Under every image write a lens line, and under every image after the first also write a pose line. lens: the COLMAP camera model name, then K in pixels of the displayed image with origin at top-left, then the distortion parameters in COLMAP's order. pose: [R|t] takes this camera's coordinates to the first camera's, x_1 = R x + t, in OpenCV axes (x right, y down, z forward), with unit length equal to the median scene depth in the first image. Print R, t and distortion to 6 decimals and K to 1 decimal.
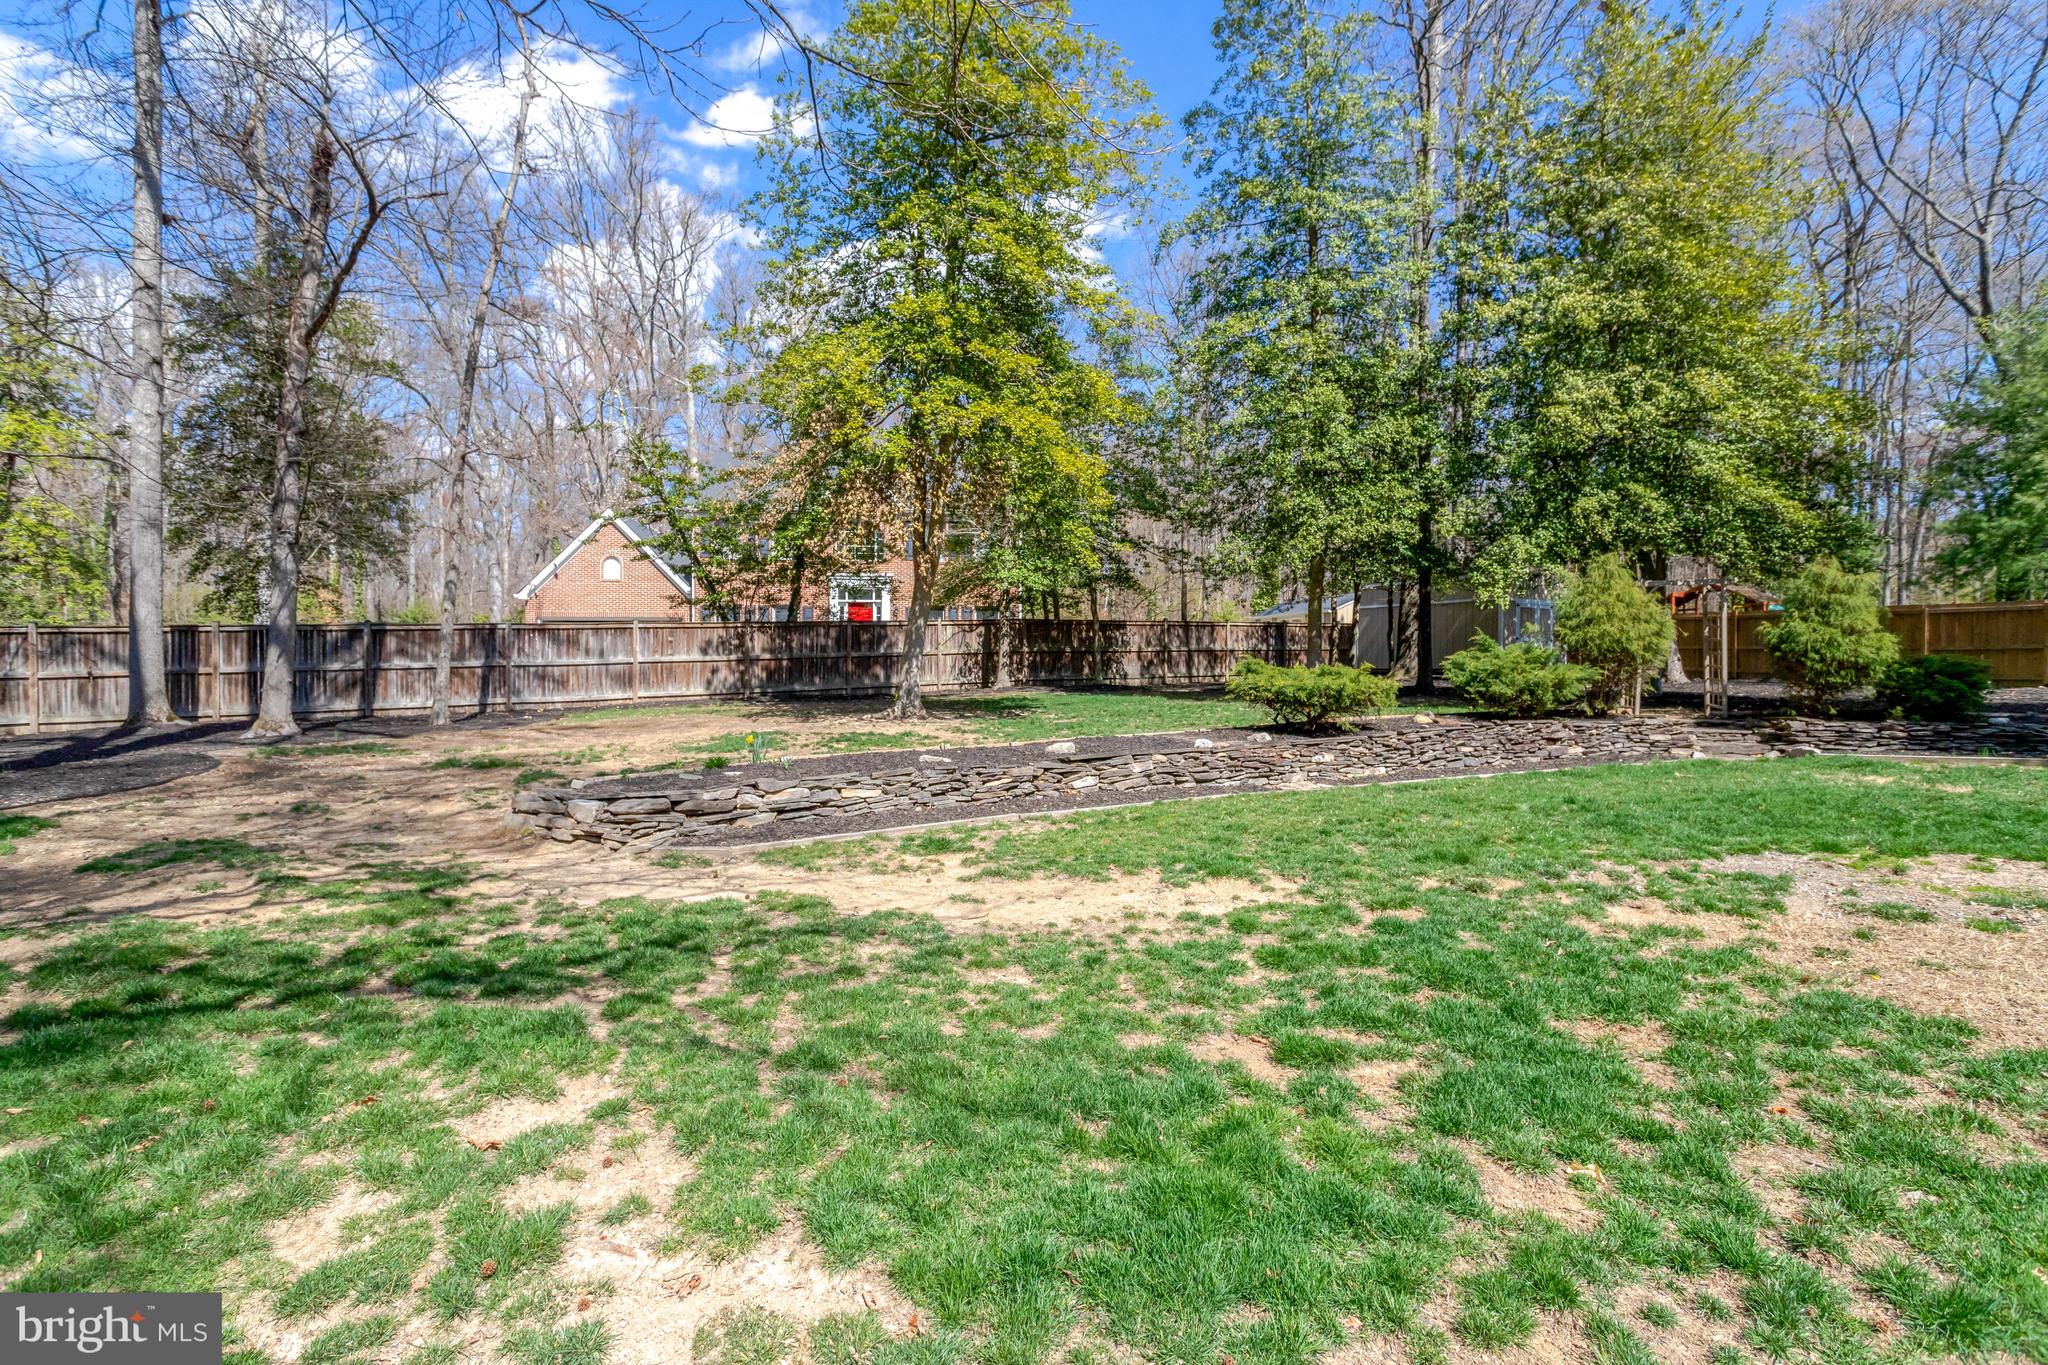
lens RADIAL K [[992.1, 0, 1024.0], [0, 992.1, 682.5], [0, 0, 1]] dist [-0.000329, 0.000023]
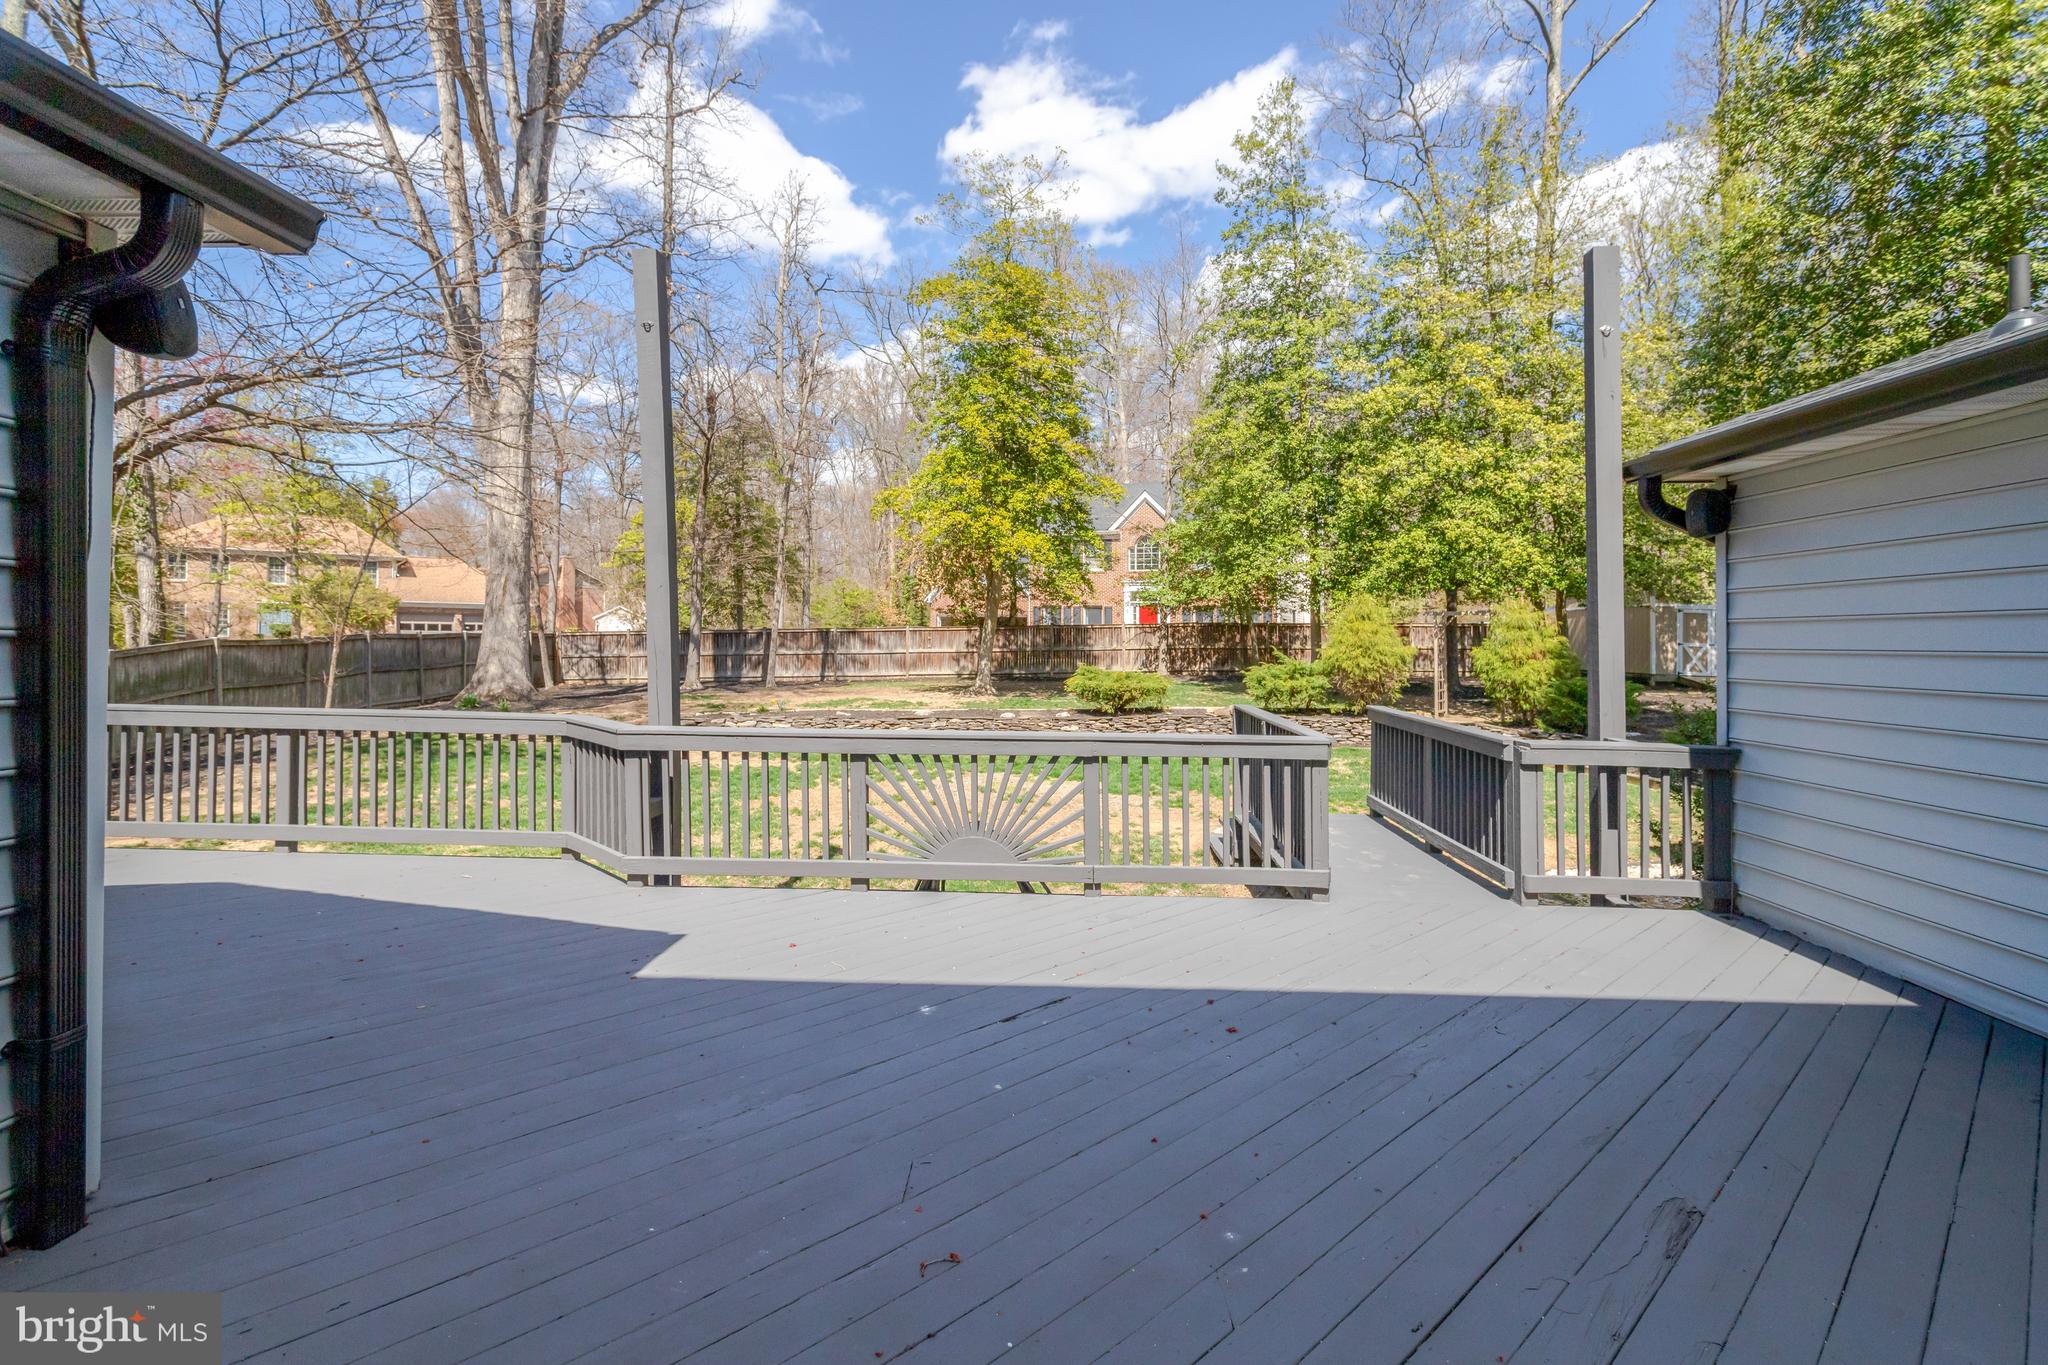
lens RADIAL K [[1000.4, 0, 1048.1], [0, 1000.4, 637.9], [0, 0, 1]] dist [0.001271, 0.000272]
pose [[0.856166, 0.014604, -0.516494, 0.782100], [-0.025131, 0.999594, -0.013394, -0.035035], [0.516089, 0.024447, 0.856186, -0.319960]]
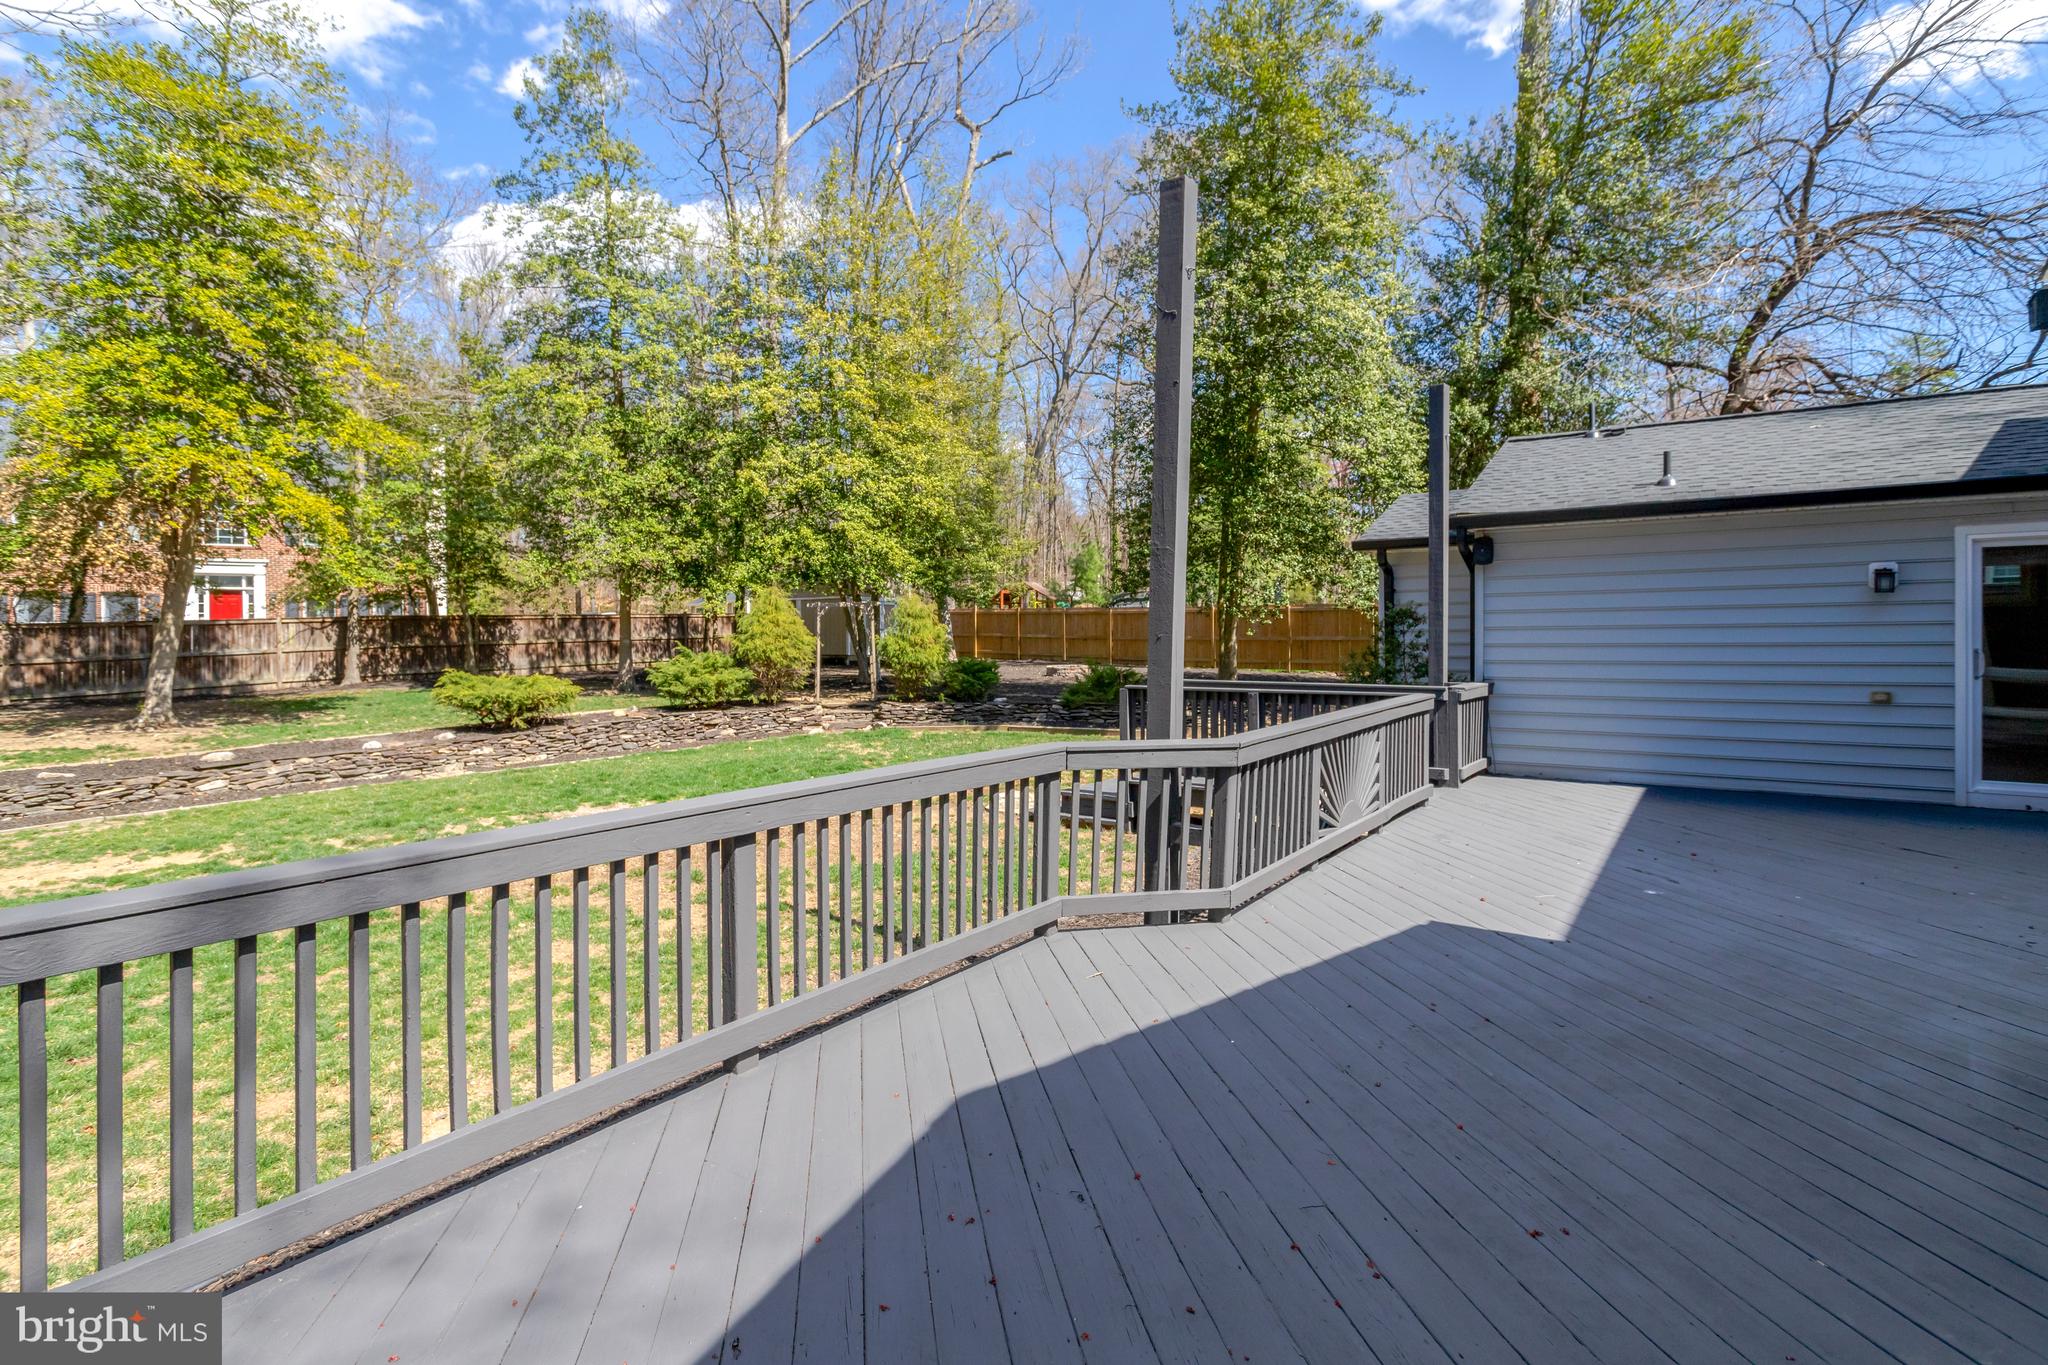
lens RADIAL K [[1000.4, 0, 1048.1], [0, 1000.4, 637.9], [0, 0, 1]] dist [0.001271, 0.000272]
pose [[0.907379, -0.012202, 0.420137, 0.287179], [0.016706, 0.999836, -0.007043, -0.034788], [-0.419982, 0.013410, 0.907434, -0.349442]]
